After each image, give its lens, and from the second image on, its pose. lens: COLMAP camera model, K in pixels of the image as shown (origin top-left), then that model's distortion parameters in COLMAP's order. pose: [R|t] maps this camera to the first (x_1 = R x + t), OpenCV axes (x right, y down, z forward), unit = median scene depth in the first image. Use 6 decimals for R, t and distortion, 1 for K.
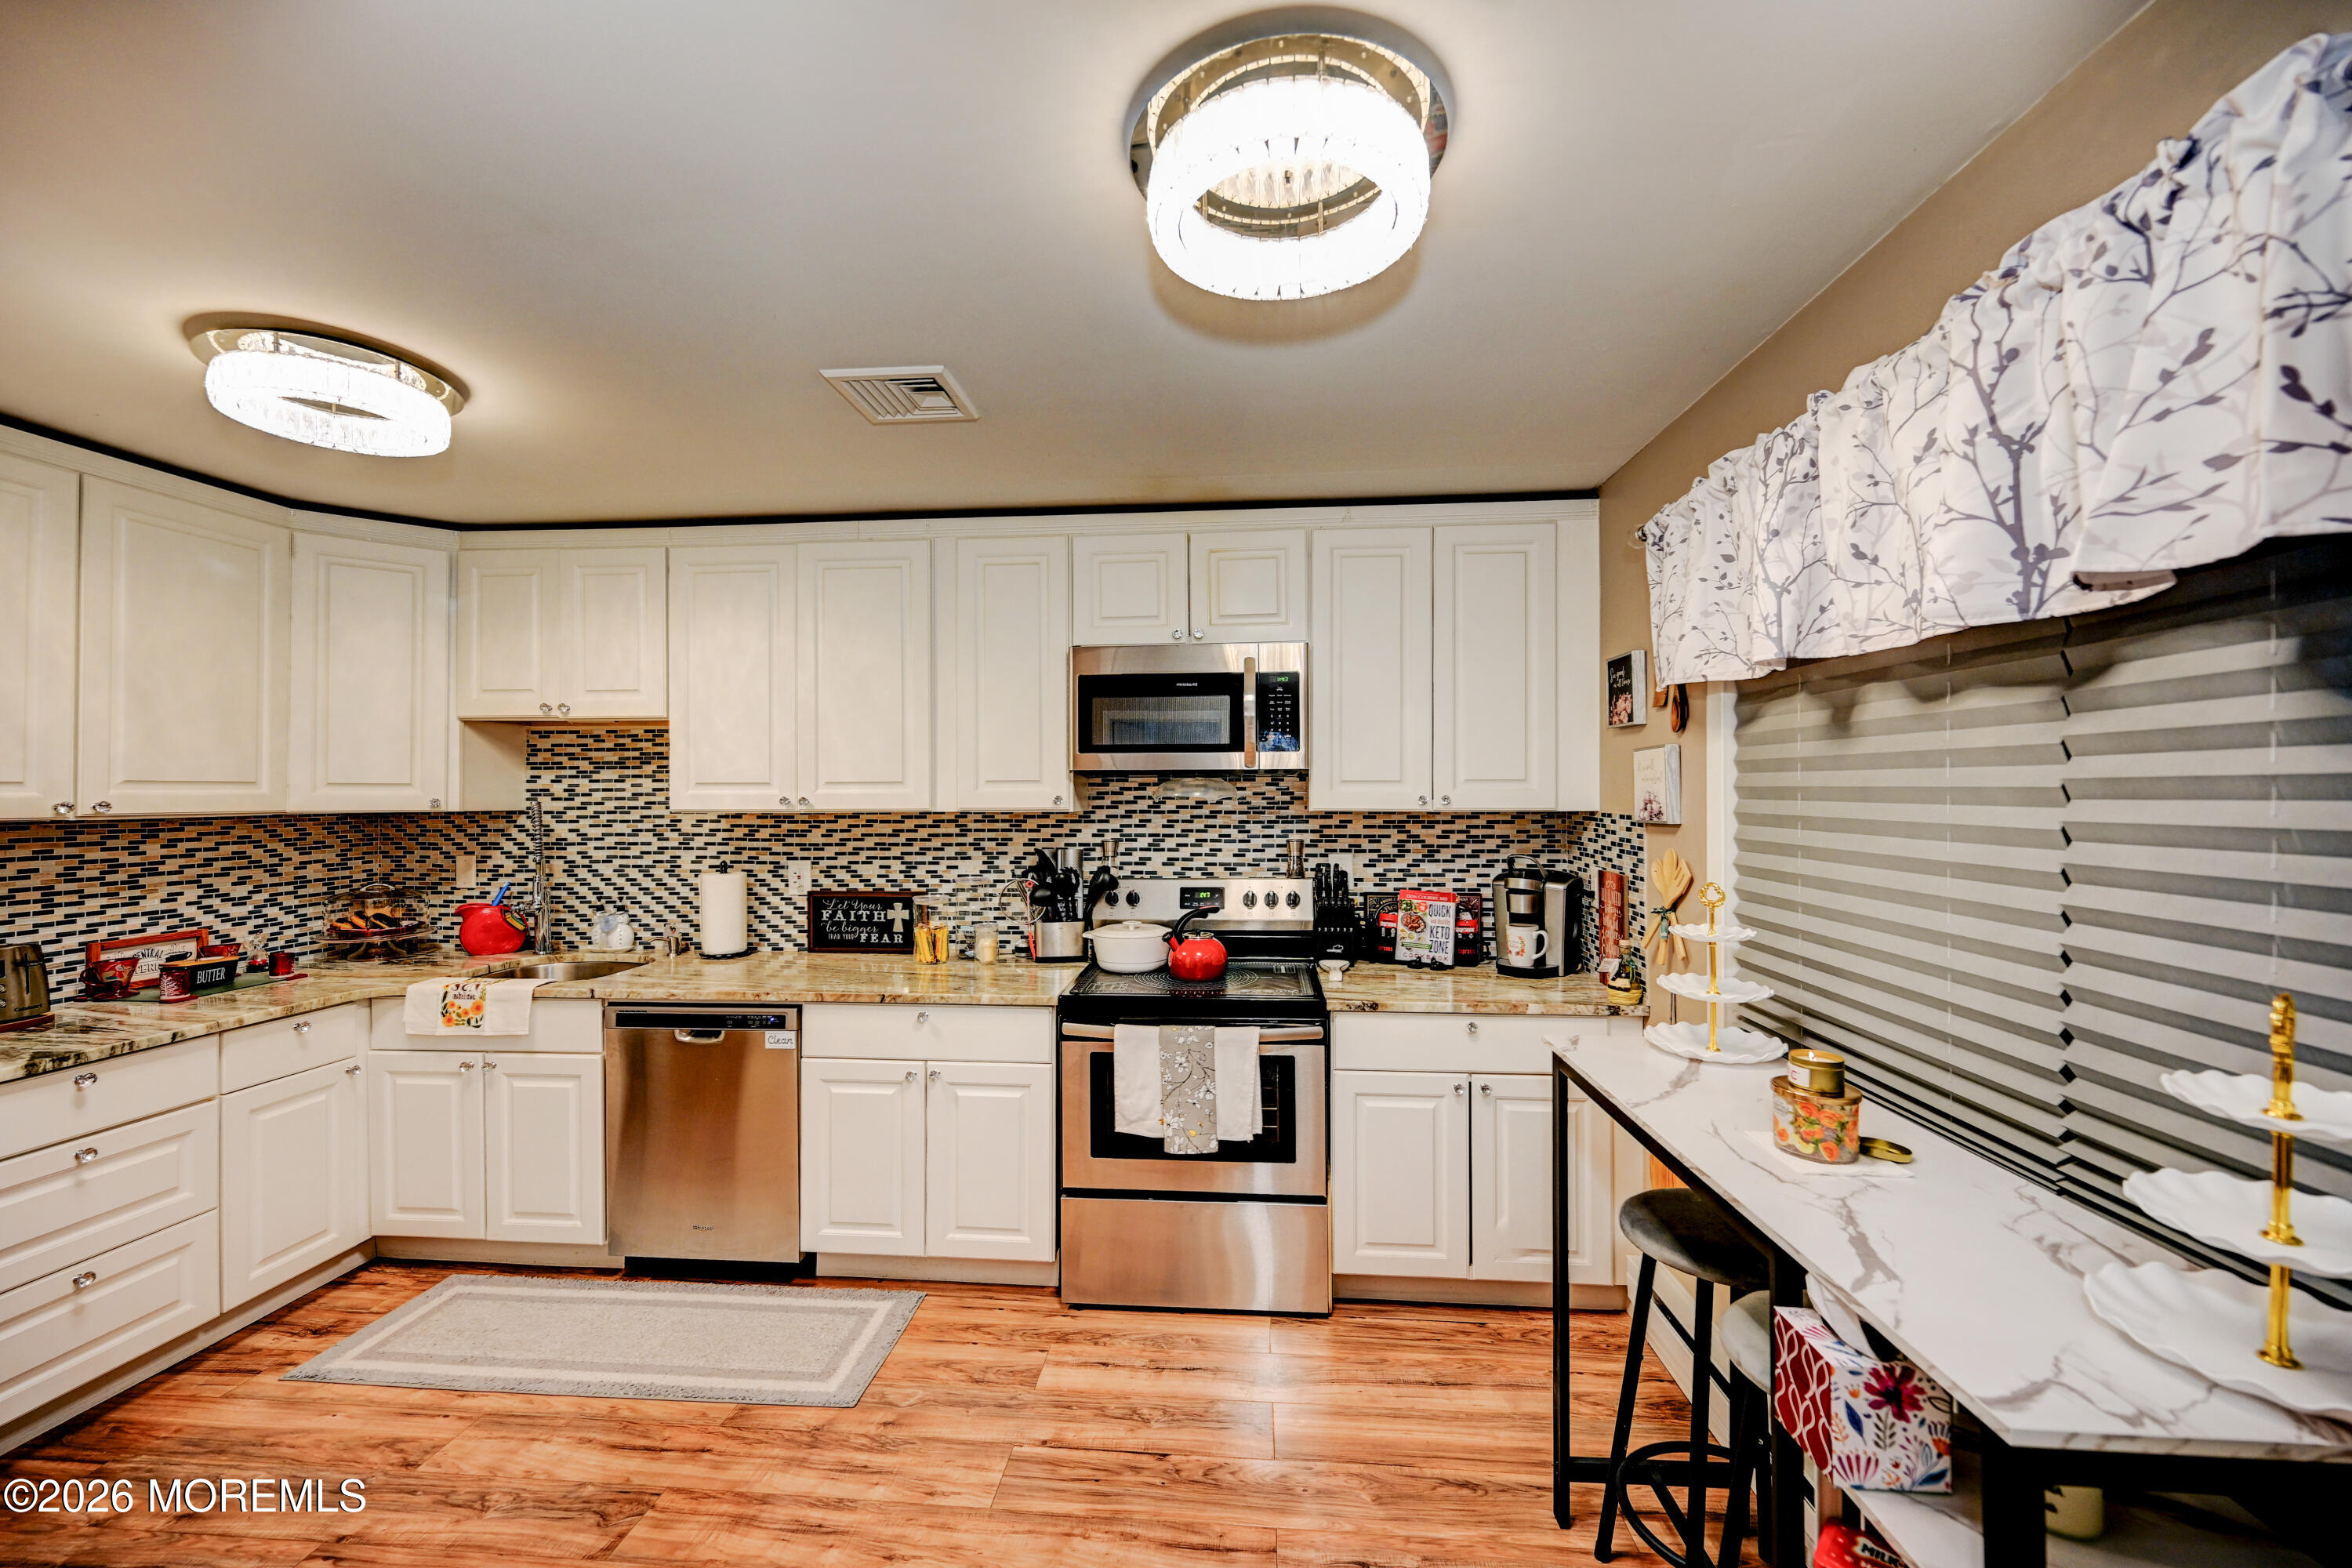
lens RADIAL K [[932.3, 0, 1177.8], [0, 932.3, 777.6], [0, 0, 1]] dist [0.002662, 0.000592]
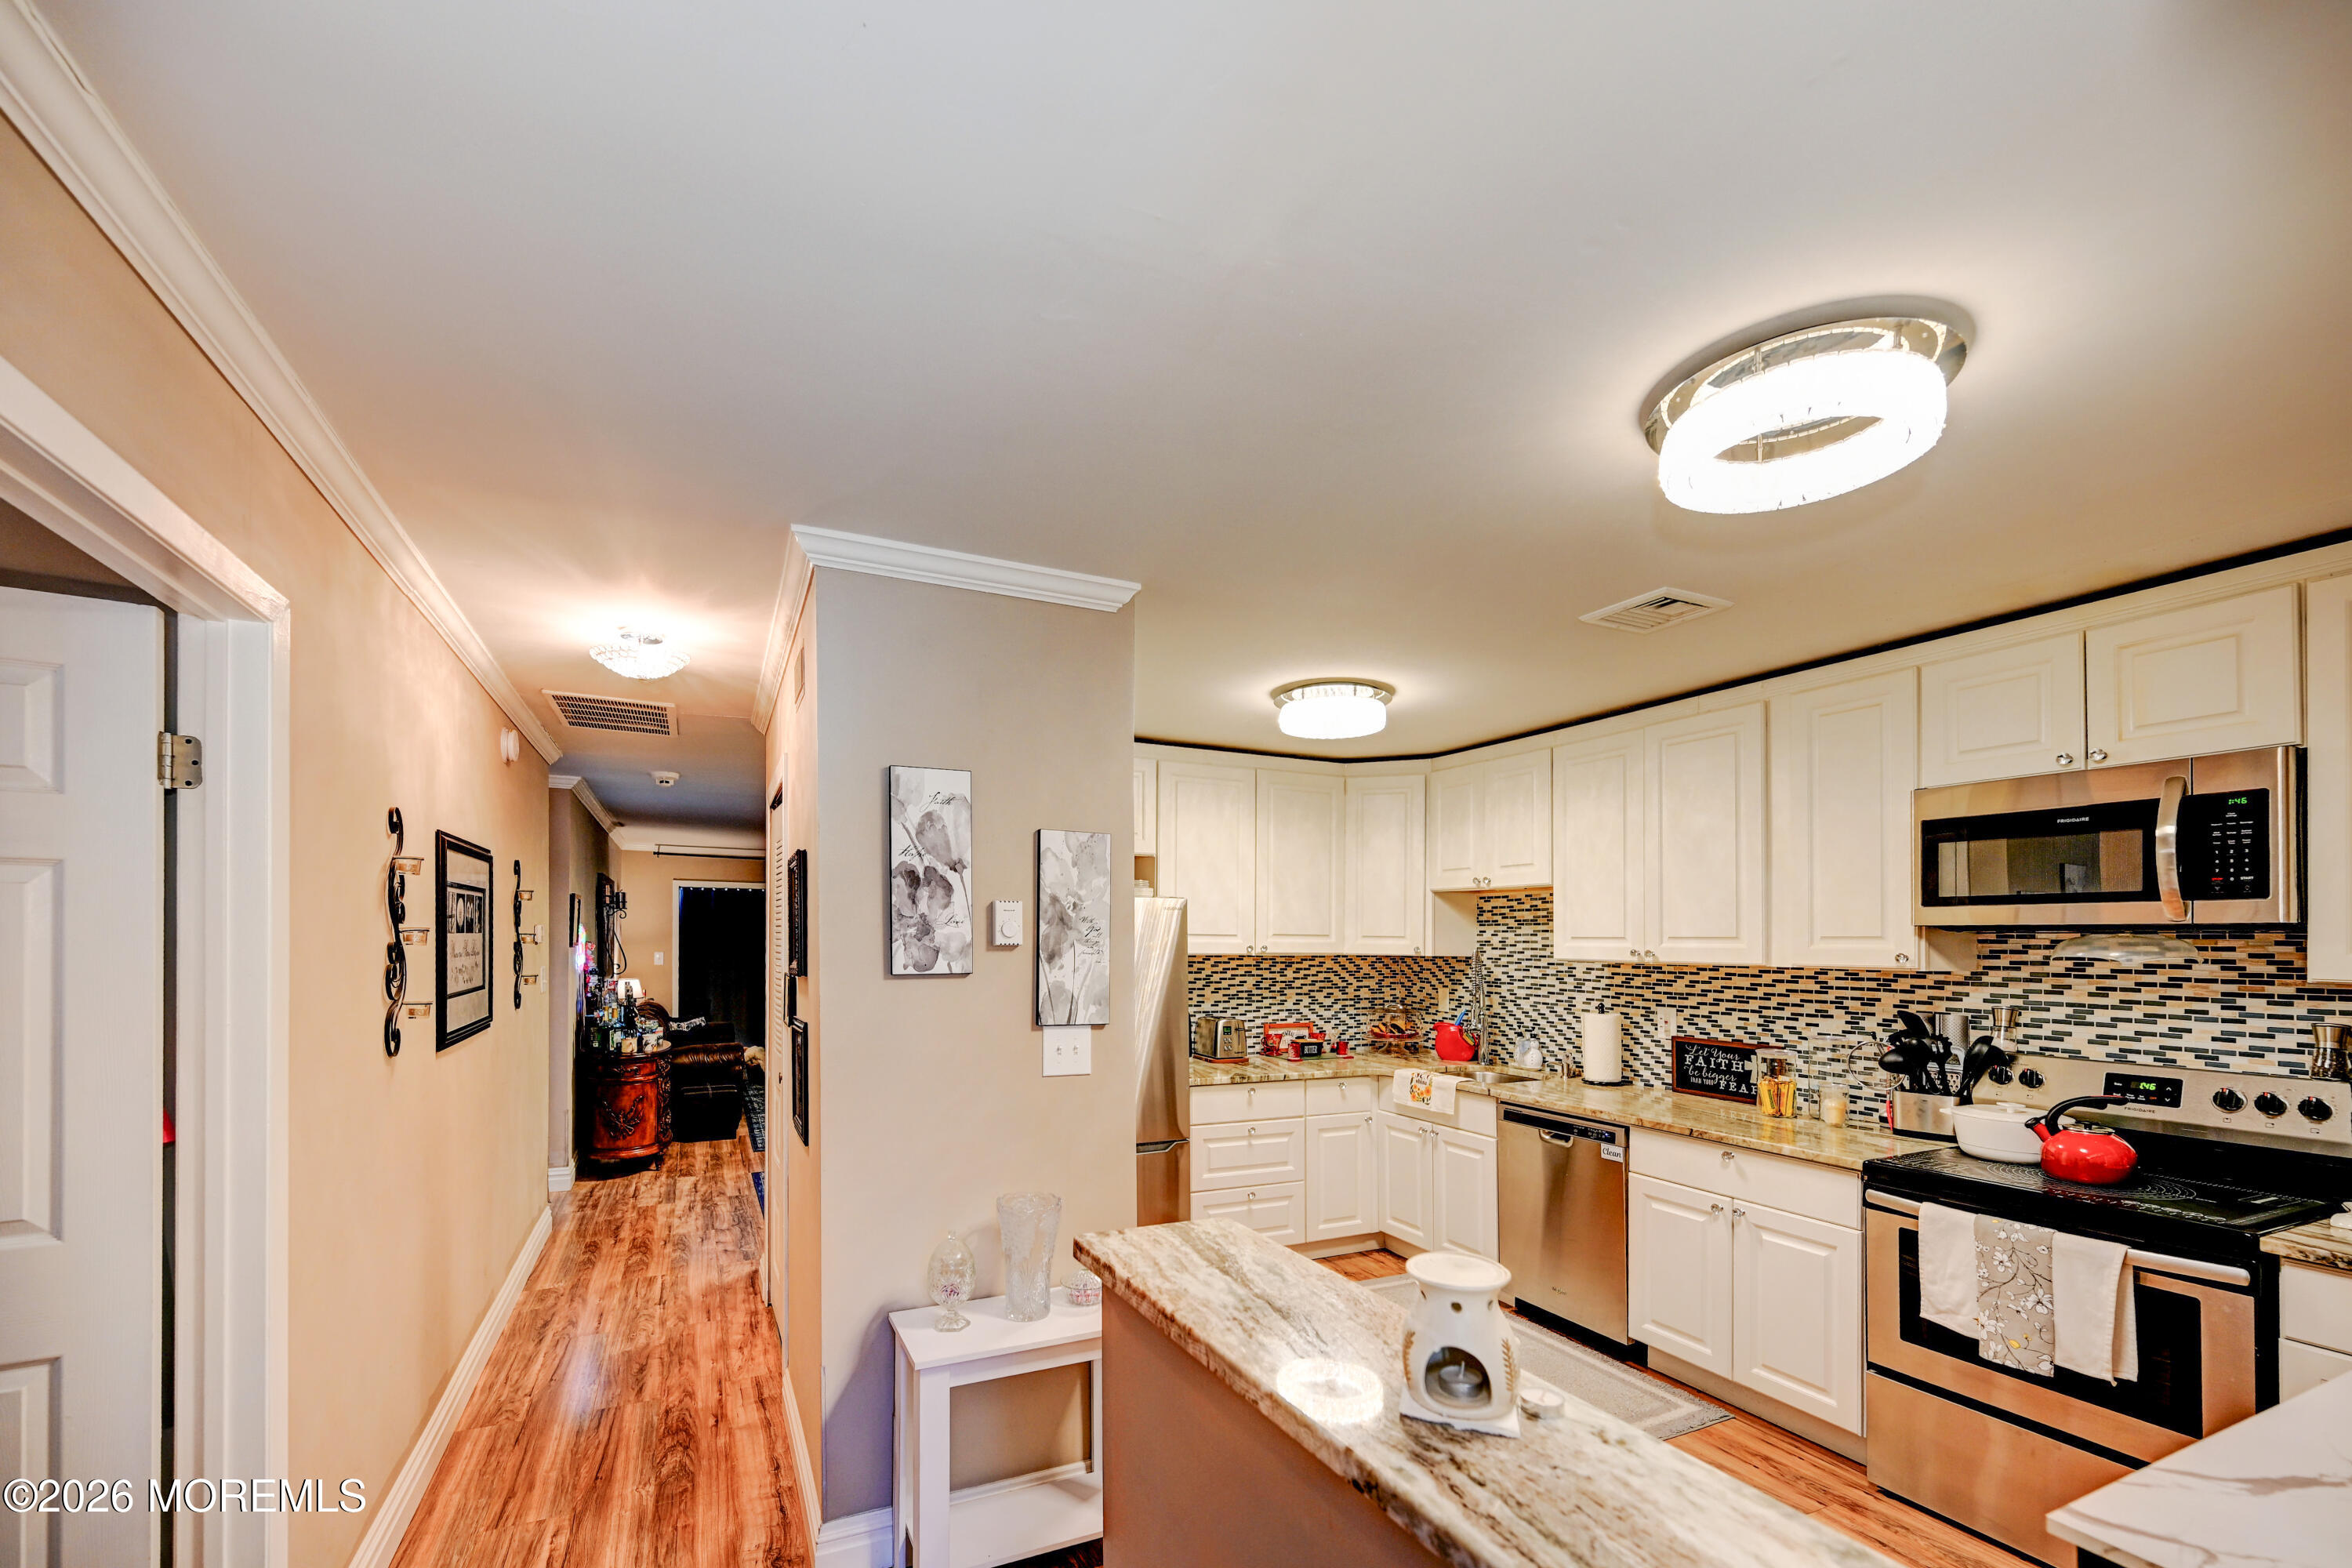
lens RADIAL K [[1001.7, 0, 1154.5], [0, 1001.7, 914.0], [0, 0, 1]] dist [-0.003237, 0.001908]
pose [[0.498751, -0.014172, -0.866630, 0.375007], [0.002111, 0.999883, -0.015137, -0.006362], [0.866743, 0.005720, 0.498722, -0.141311]]
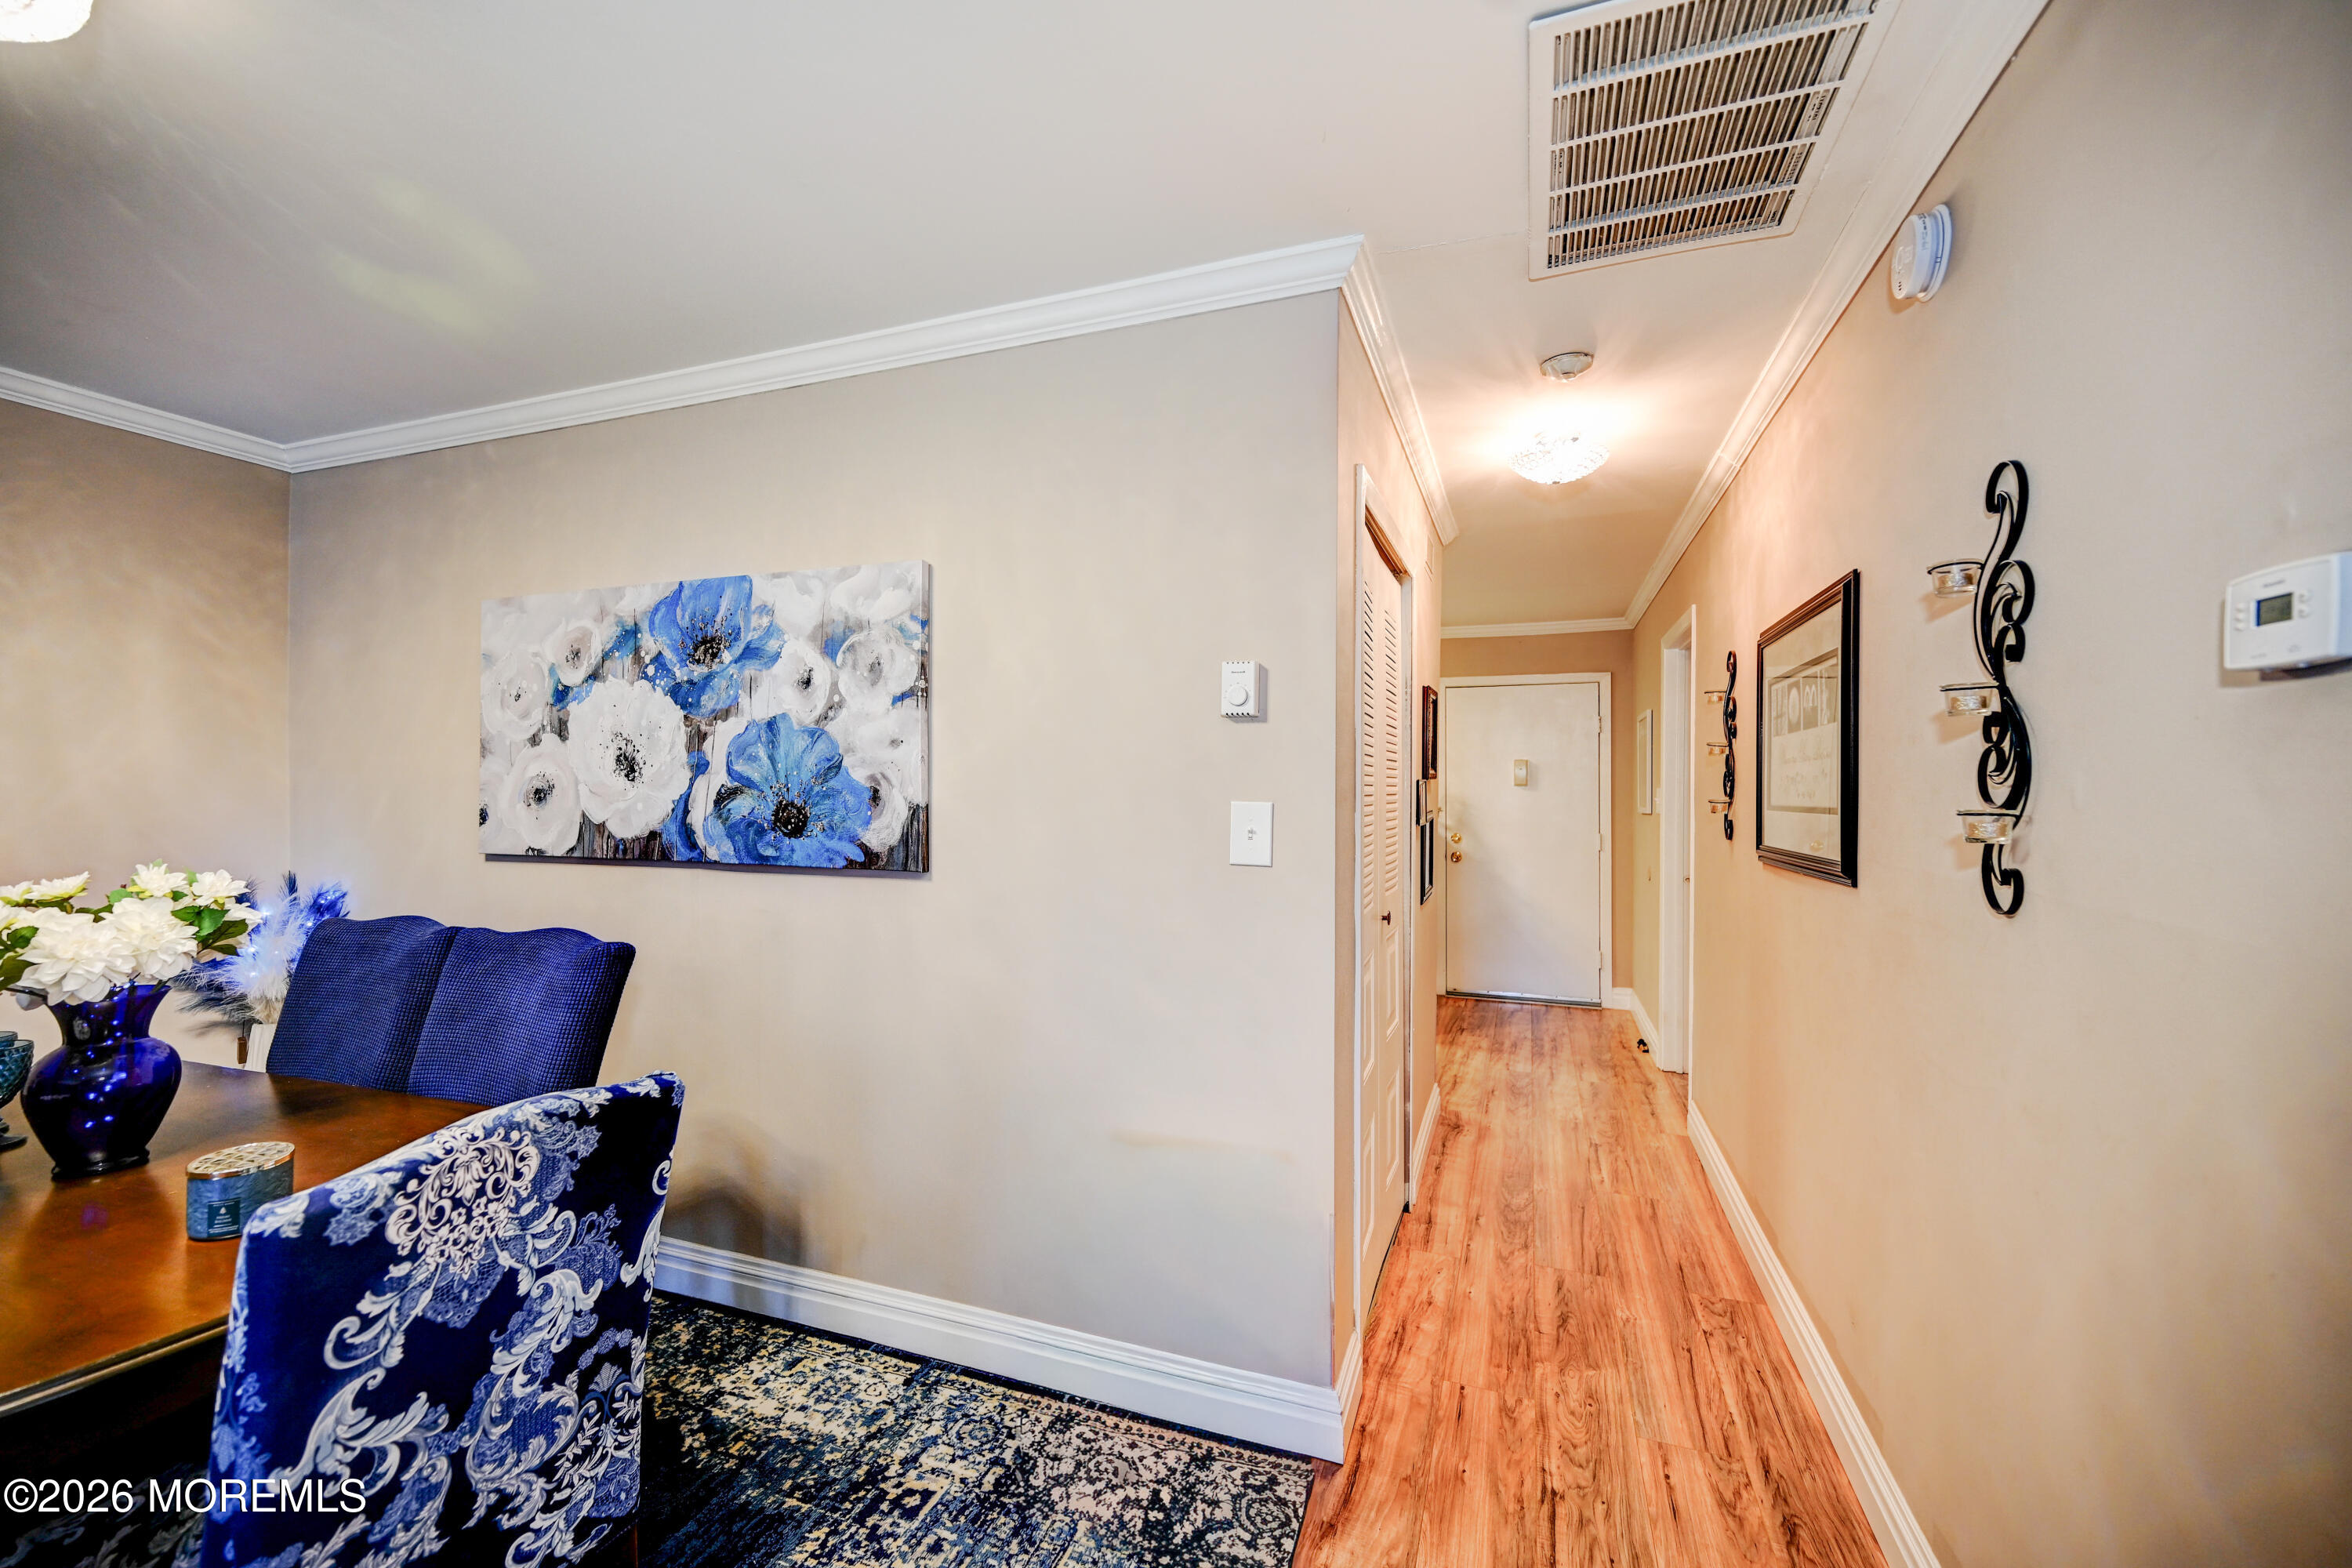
lens RADIAL K [[932.3, 0, 1179.9], [0, 932.3, 785.4], [0, 0, 1]] dist [0.002662, 0.000592]
pose [[0.258401, 0.012619, 0.965955, -1.821387], [-0.009924, 0.999897, -0.010407, 0.066695], [-0.965987, -0.006897, 0.258500, 0.040048]]
